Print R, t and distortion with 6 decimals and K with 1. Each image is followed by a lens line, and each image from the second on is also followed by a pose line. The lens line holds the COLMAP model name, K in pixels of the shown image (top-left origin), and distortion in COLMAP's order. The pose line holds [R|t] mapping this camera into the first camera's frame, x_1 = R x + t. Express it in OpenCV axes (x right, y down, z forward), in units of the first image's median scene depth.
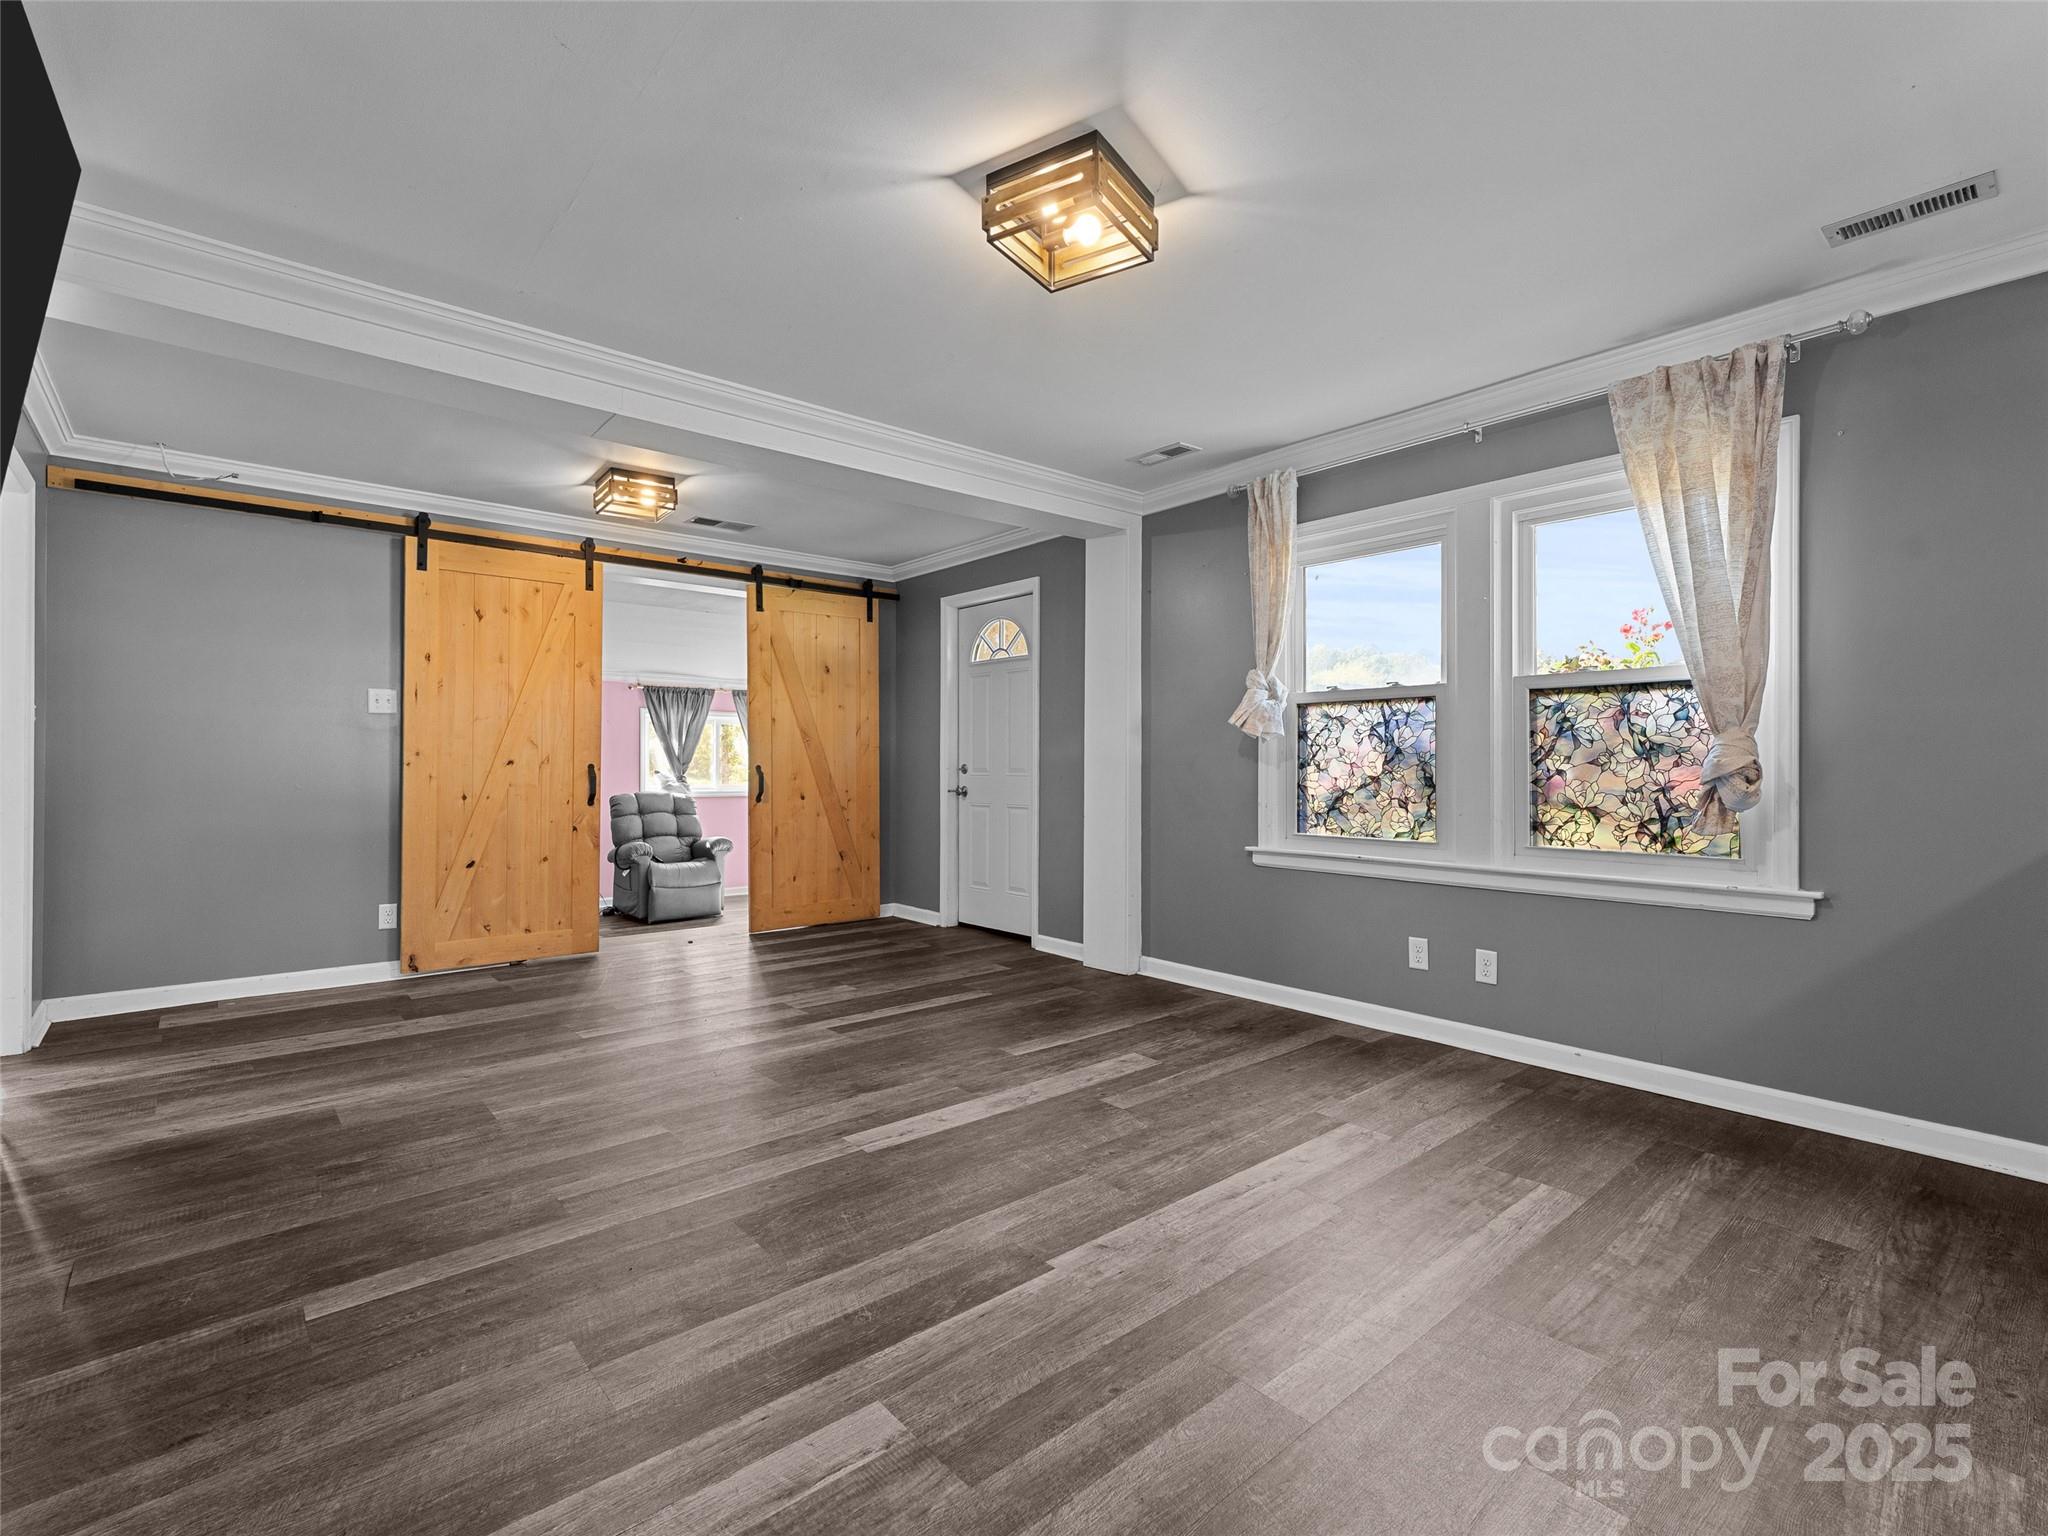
lens RADIAL K [[937.5, 0, 1013.9], [0, 937.5, 767.6], [0, 0, 1]] dist [0.001391, -0.000699]
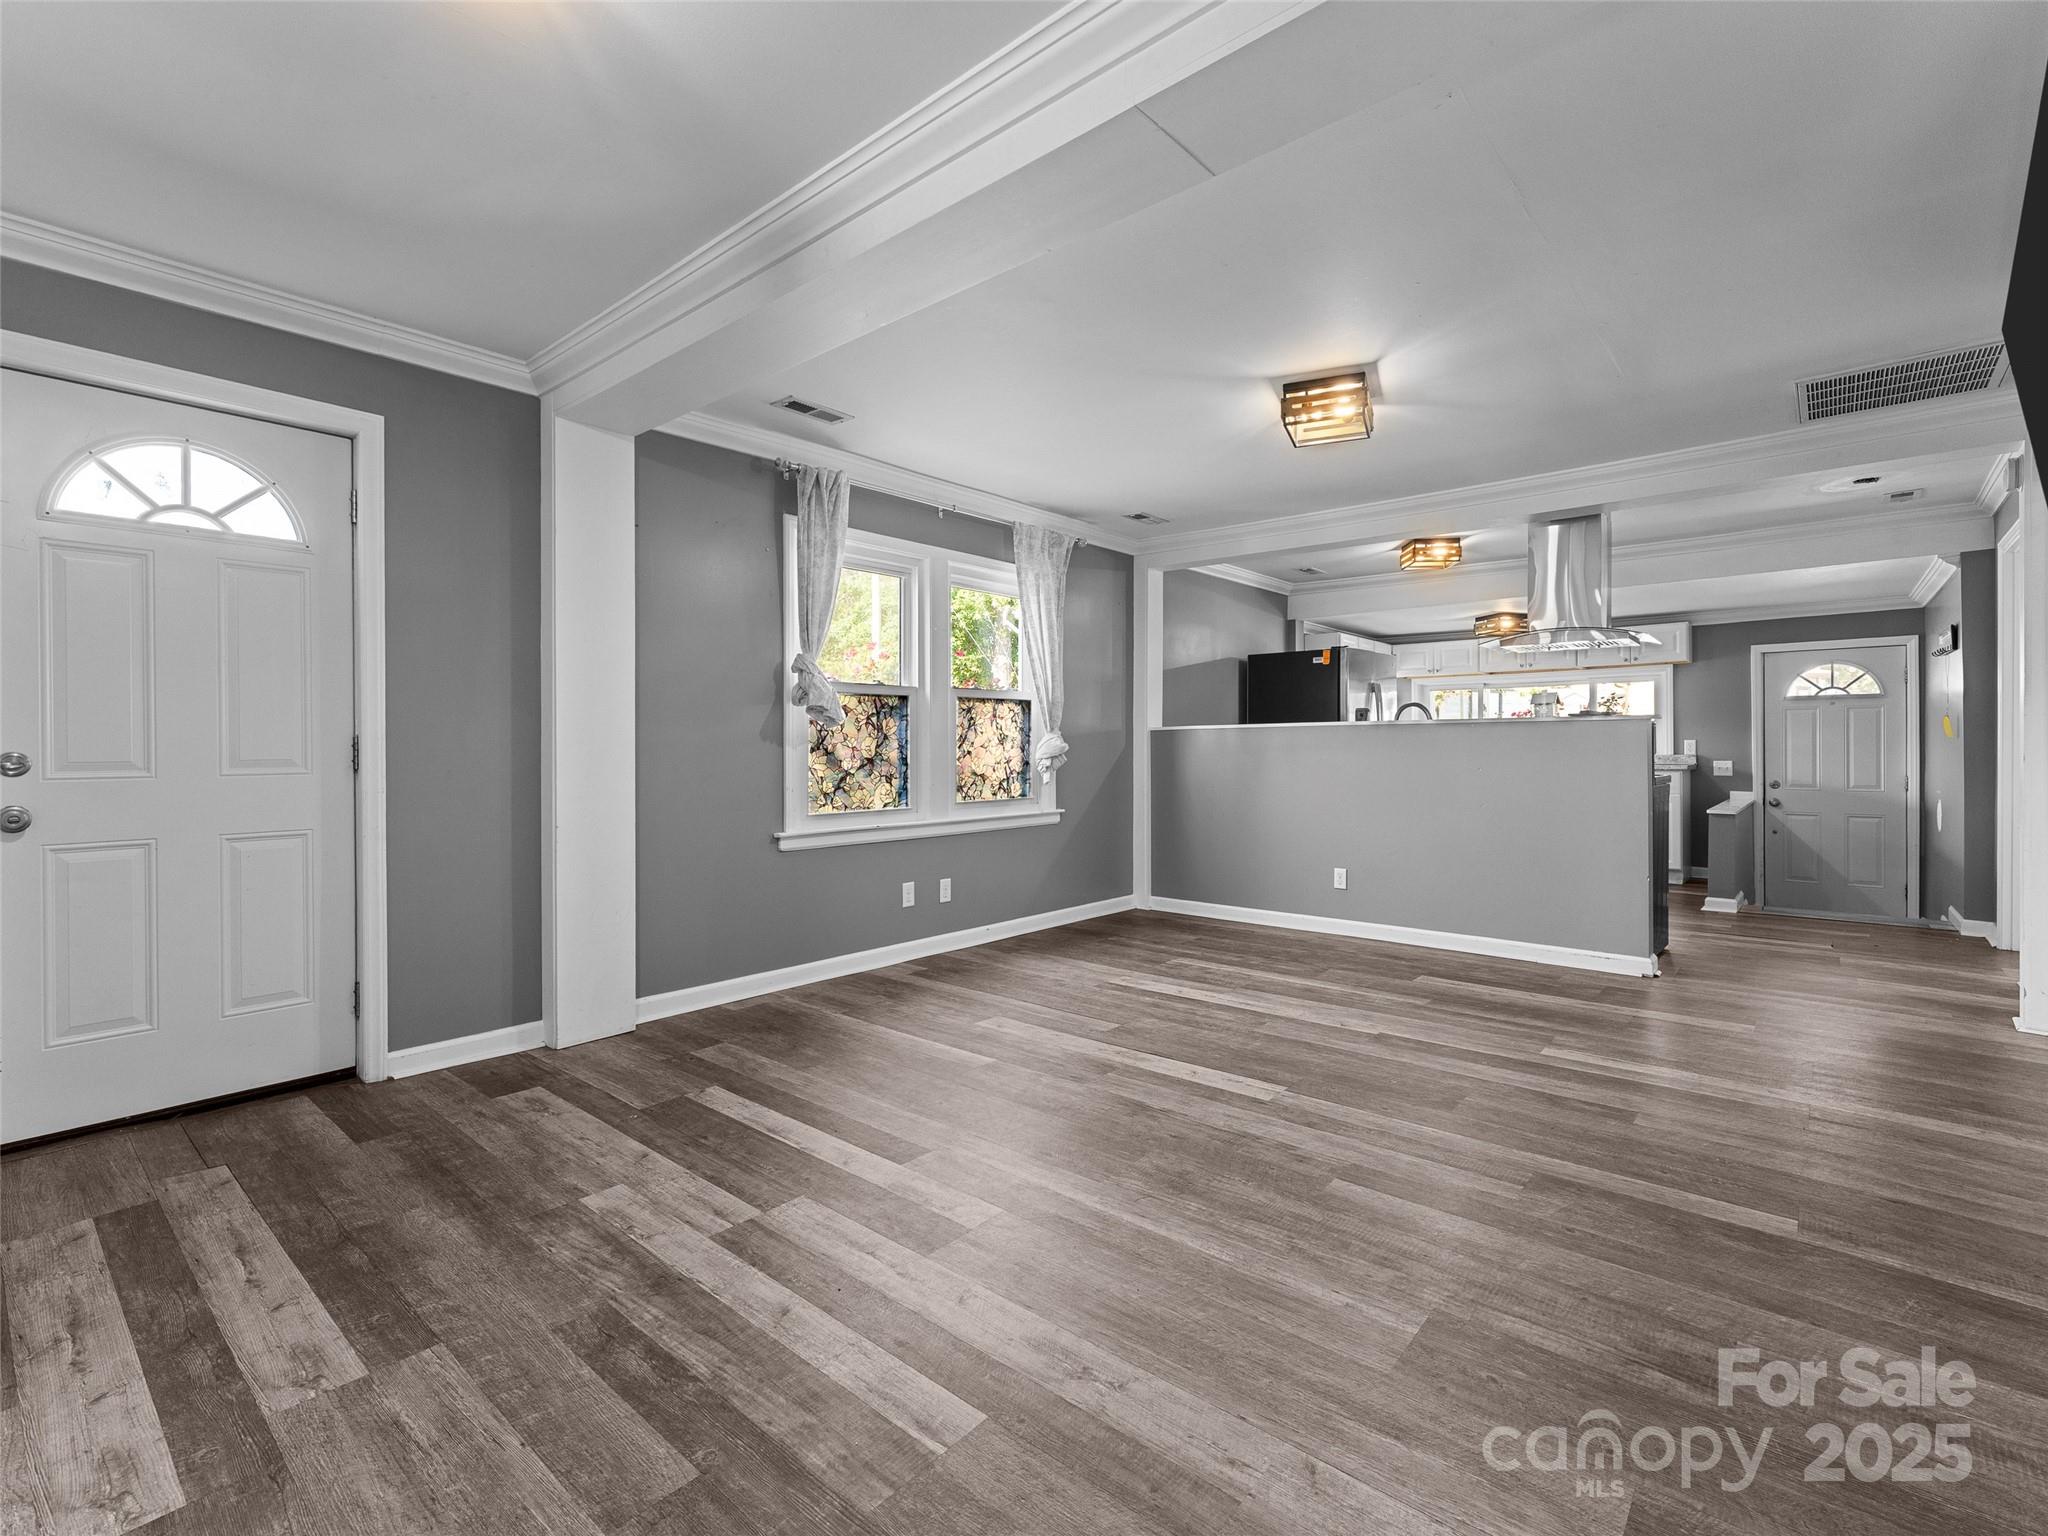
lens RADIAL K [[937.5, 0, 1016.3], [0, 937.5, 751.9], [0, 0, 1]] dist [0.001391, -0.000699]
pose [[-0.145860, -0.007454, 0.989277, -0.967743], [0.005870, 0.999947, 0.008400, -0.008709], [-0.989288, 0.007032, -0.145809, 1.167338]]
